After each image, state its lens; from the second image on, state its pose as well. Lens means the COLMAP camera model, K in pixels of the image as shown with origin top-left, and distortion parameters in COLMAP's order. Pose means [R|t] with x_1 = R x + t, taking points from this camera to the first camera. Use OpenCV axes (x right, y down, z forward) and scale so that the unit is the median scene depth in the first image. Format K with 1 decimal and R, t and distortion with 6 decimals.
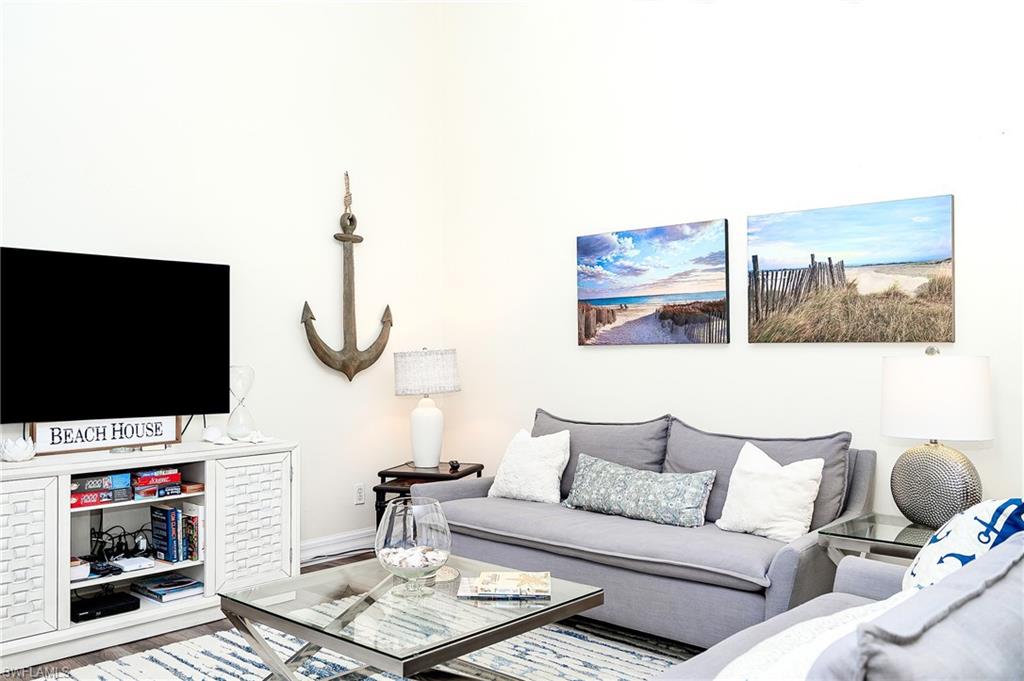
lens RADIAL K [[875.2, 0, 511.0], [0, 875.2, 337.8], [0, 0, 1]] dist [0.005795, 0.003084]
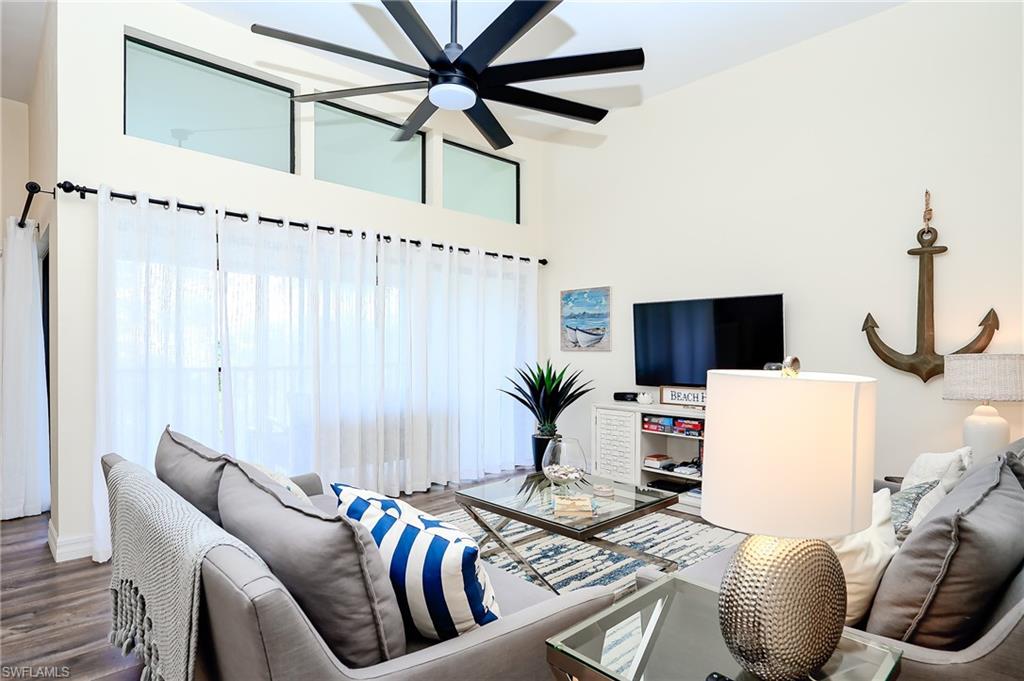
lens RADIAL K [[550.7, 0, 512.1], [0, 550.7, 348.2], [0, 0, 1]] dist [0.000338, -0.000037]
pose [[-0.079127, -0.001635, -0.996863, 0.689287], [0.007613, 0.999969, -0.002244, 0.005914], [0.996835, -0.007766, -0.079112, 0.694754]]
